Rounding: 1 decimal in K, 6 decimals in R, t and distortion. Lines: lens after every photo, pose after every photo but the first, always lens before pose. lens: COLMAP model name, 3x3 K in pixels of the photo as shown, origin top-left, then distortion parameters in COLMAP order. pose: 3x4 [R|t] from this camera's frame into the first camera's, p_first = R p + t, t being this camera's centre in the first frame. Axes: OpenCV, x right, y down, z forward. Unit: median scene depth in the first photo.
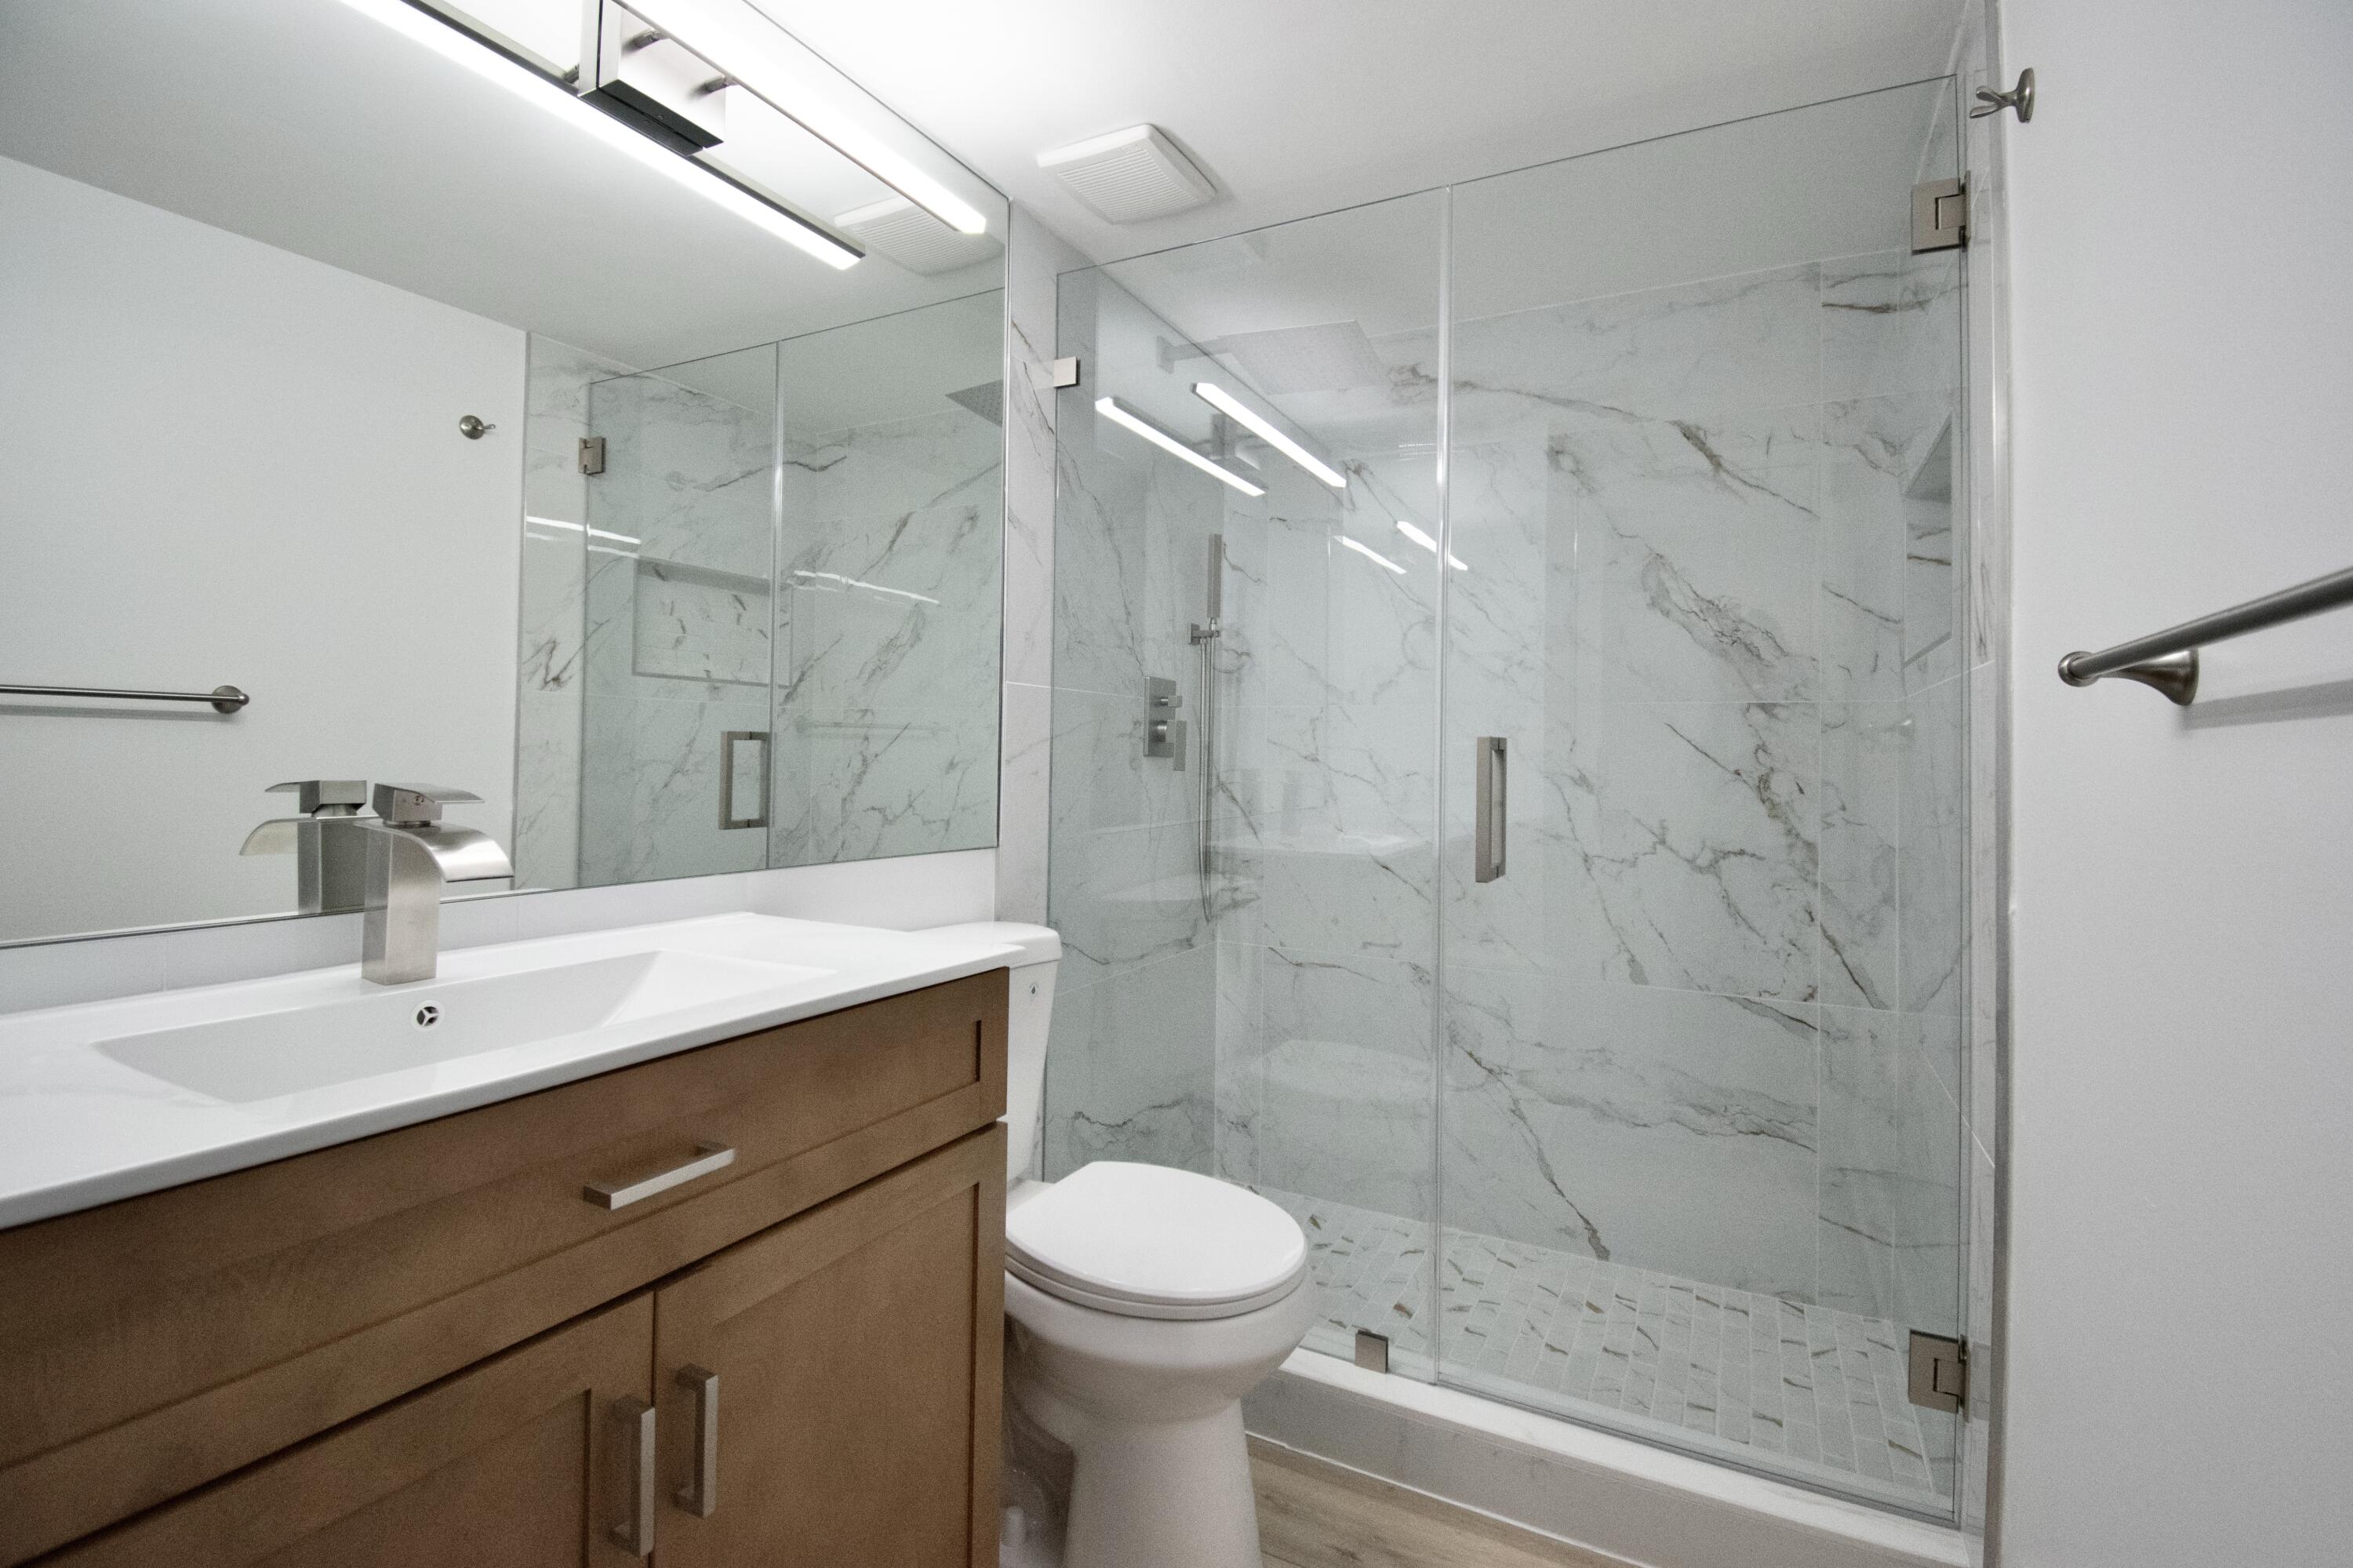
lens RADIAL K [[1012.9, 0, 1180.6], [0, 1012.9, 780.8], [0, 0, 1]] dist [0.022140, -0.024464]
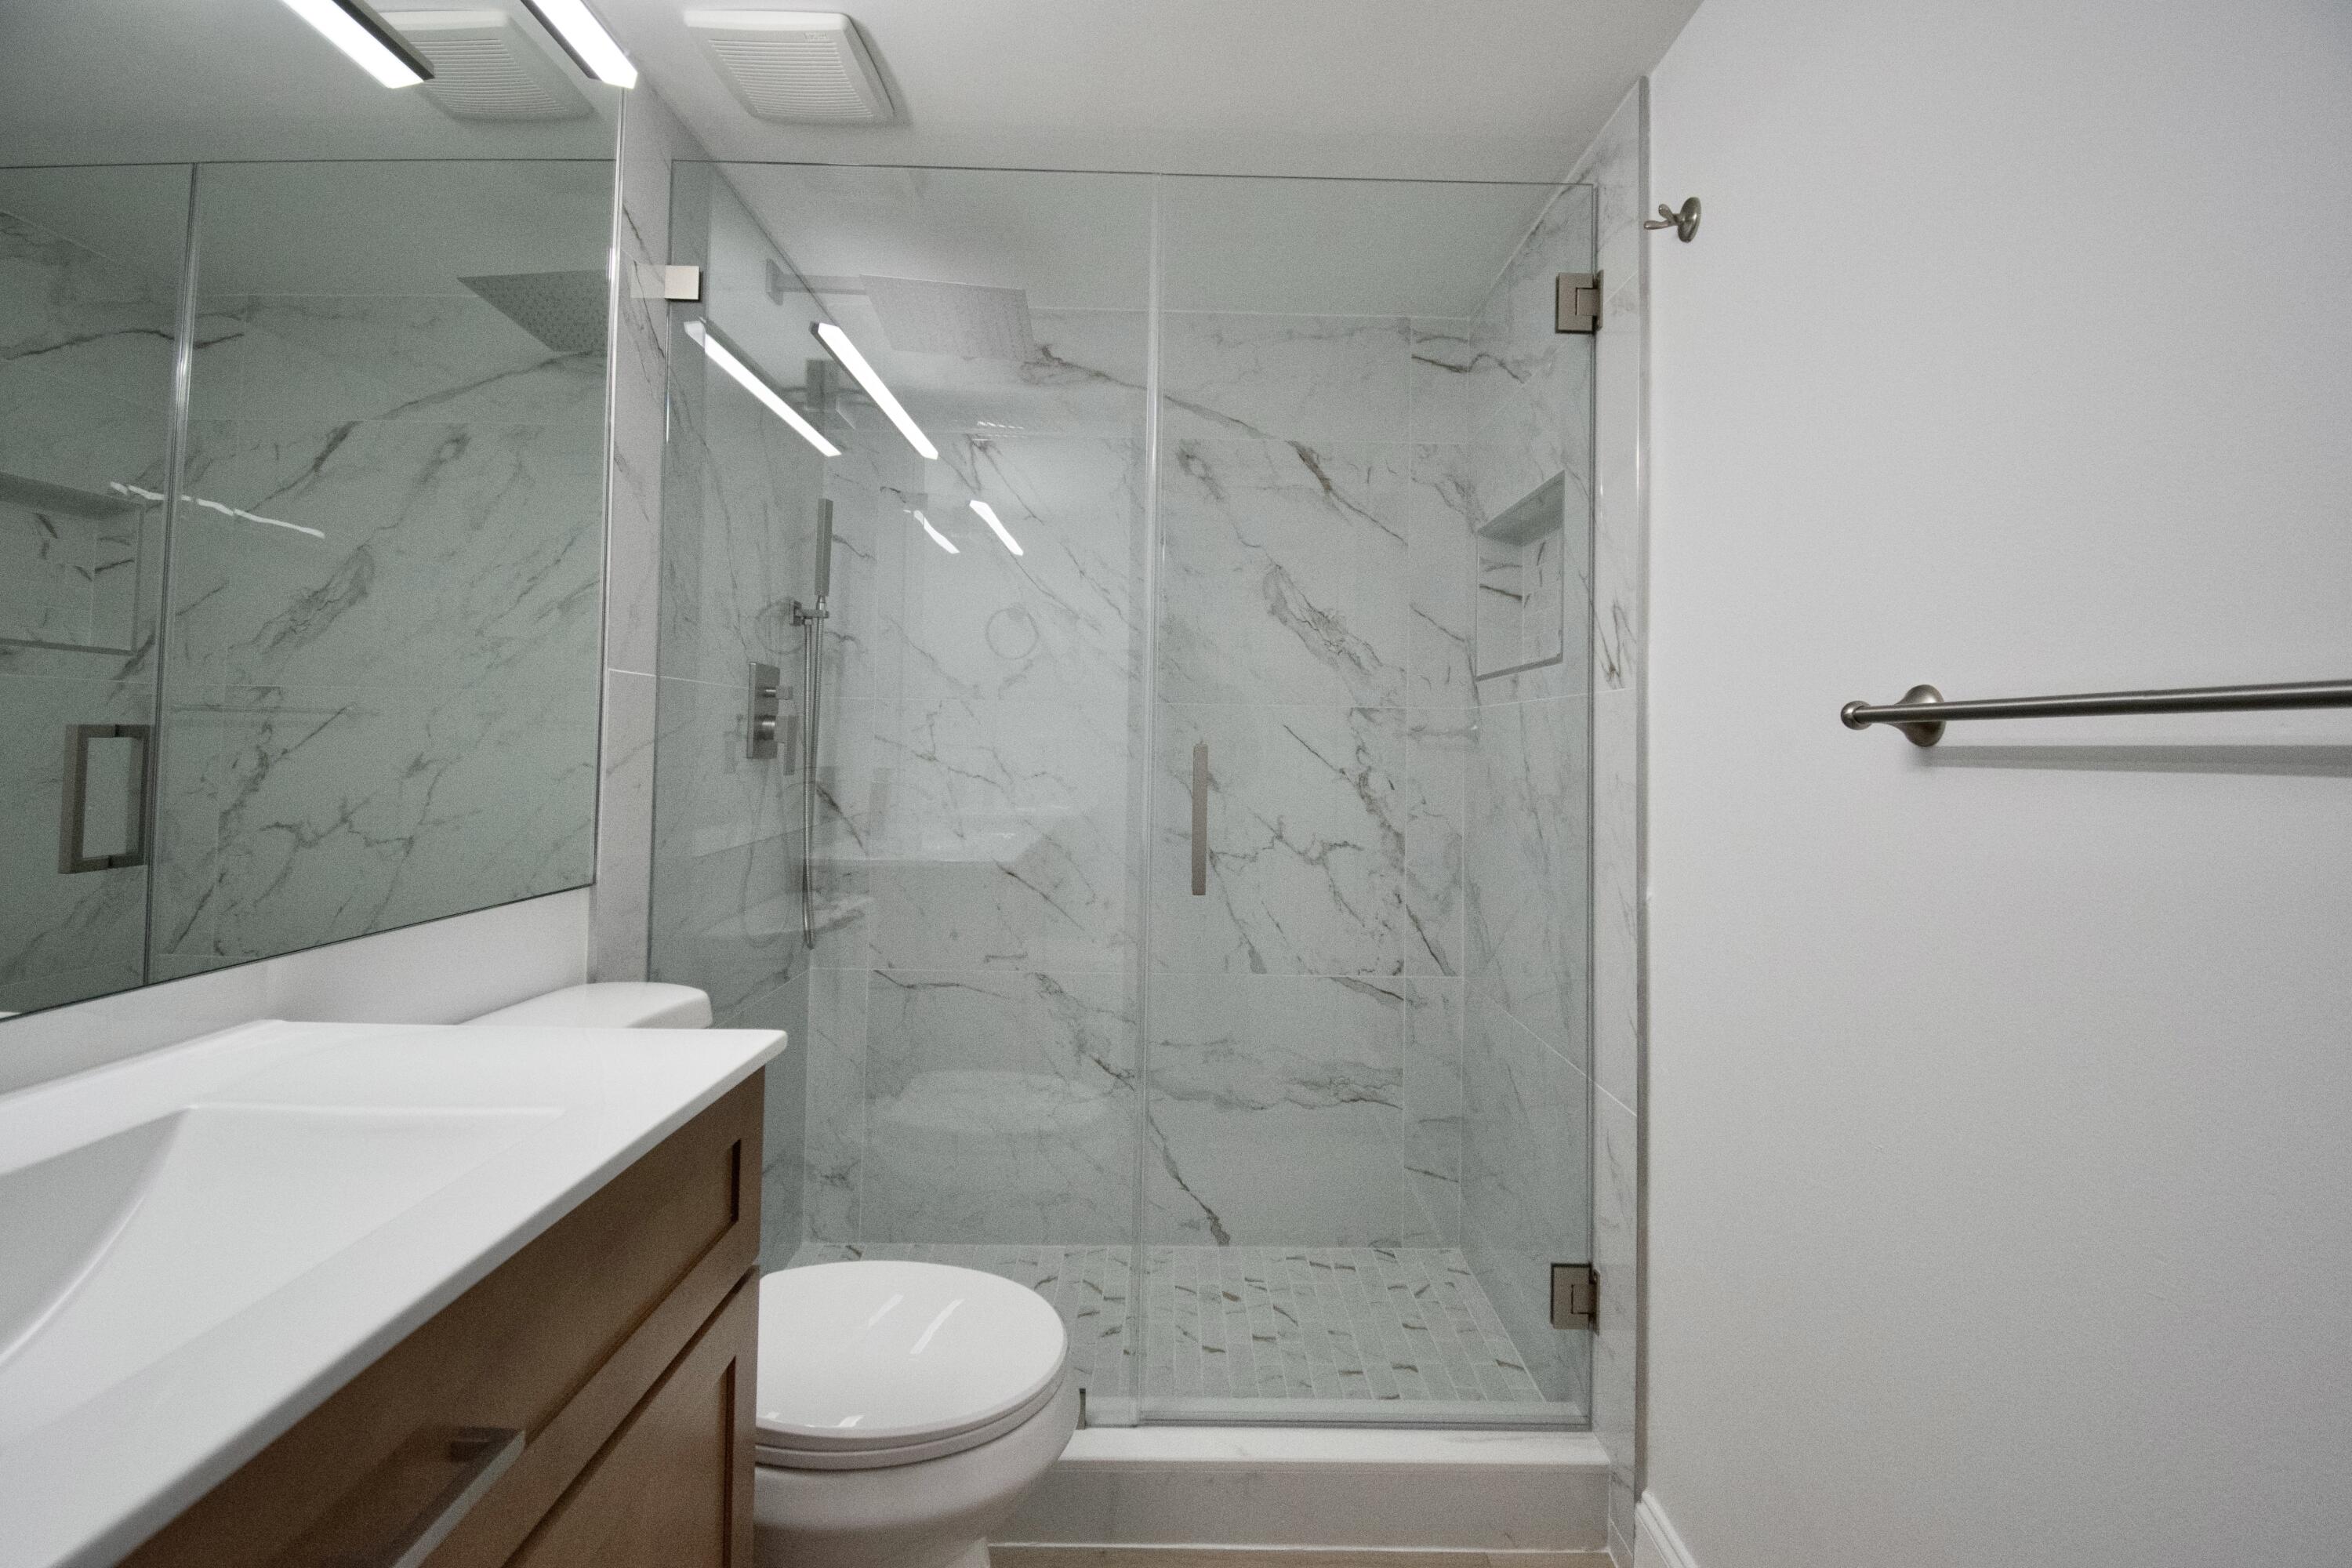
lens RADIAL K [[1057.5, 0, 1192.7], [0, 1057.5, 755.2], [0, 0, 1]] dist [0.018249, -0.023751]
pose [[0.890323, -0.003790, 0.455314, -0.108113], [0.008847, 0.999921, -0.008976, -0.015976], [-0.455244, 0.012020, 0.890286, 0.062488]]
